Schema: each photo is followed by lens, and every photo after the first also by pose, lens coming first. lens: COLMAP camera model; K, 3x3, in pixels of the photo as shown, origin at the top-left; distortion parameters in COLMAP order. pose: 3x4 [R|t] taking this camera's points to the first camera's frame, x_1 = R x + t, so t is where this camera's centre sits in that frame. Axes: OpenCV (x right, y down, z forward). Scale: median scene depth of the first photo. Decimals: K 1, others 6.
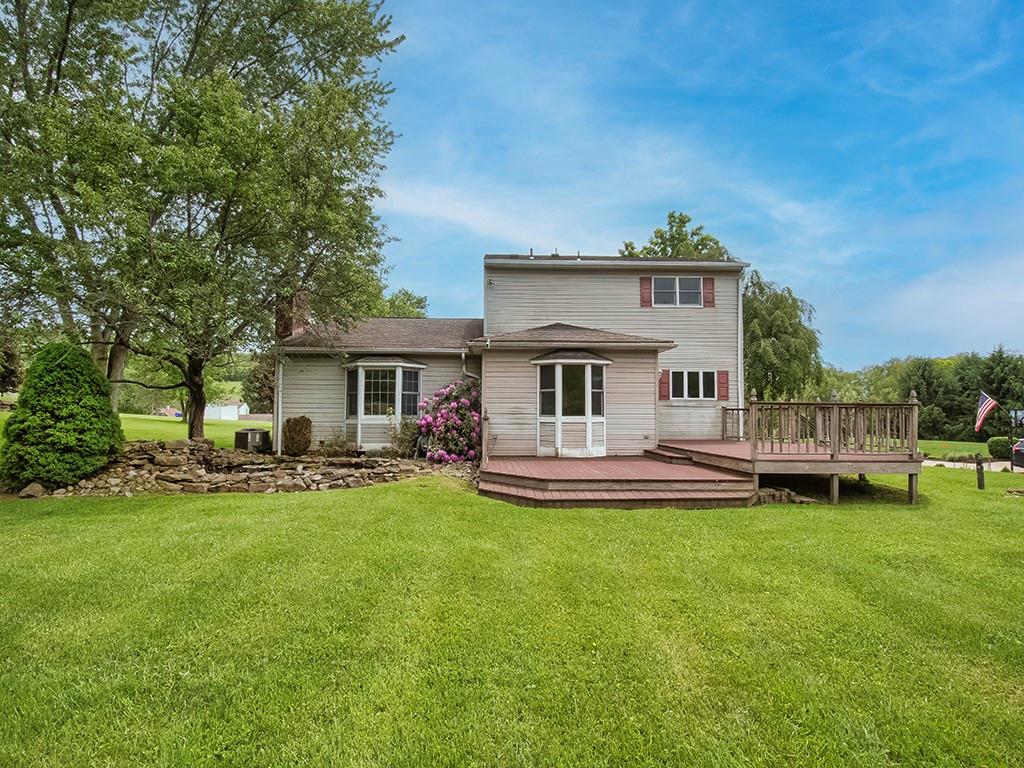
lens RADIAL K [[447.0, 0, 516.8], [0, 447.0, 387.3], [0, 0, 1]] dist [-0.002143, -0.000563]
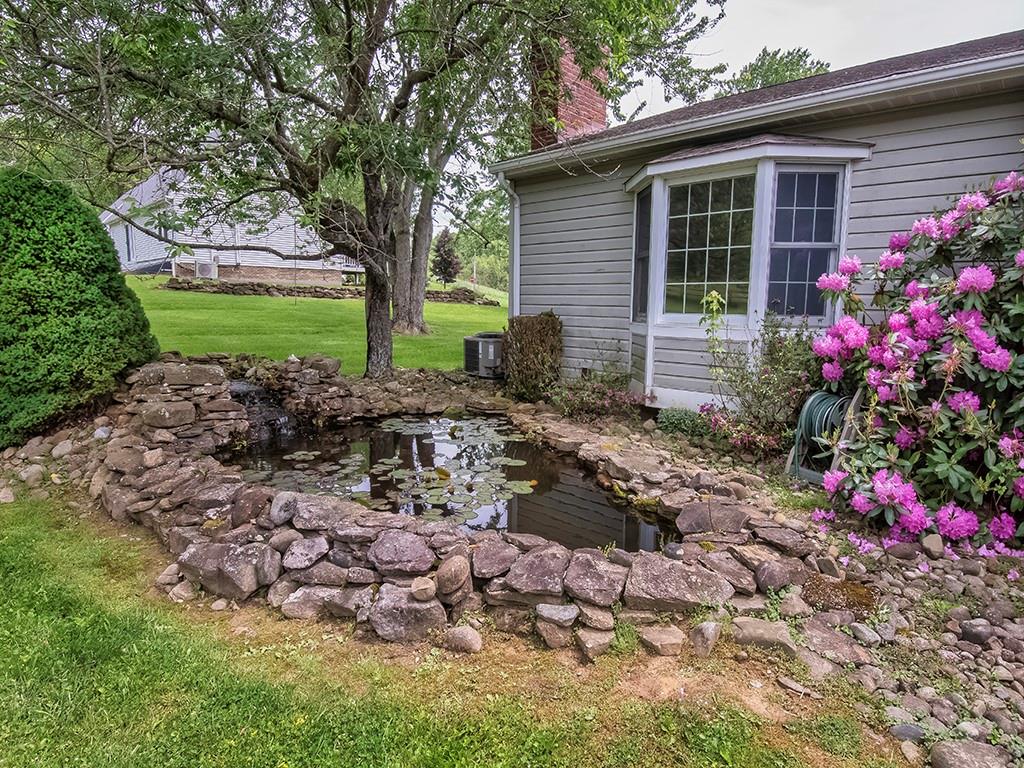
lens RADIAL K [[568.5, 0, 508.3], [0, 568.5, 377.4], [0, 0, 1]] dist [-0.003664, -0.002431]
pose [[0.691394, 0.100669, -0.715430, -0.087883], [0.035341, 0.984347, 0.172662, 0.028951], [0.721613, -0.144661, 0.677014, 0.582481]]
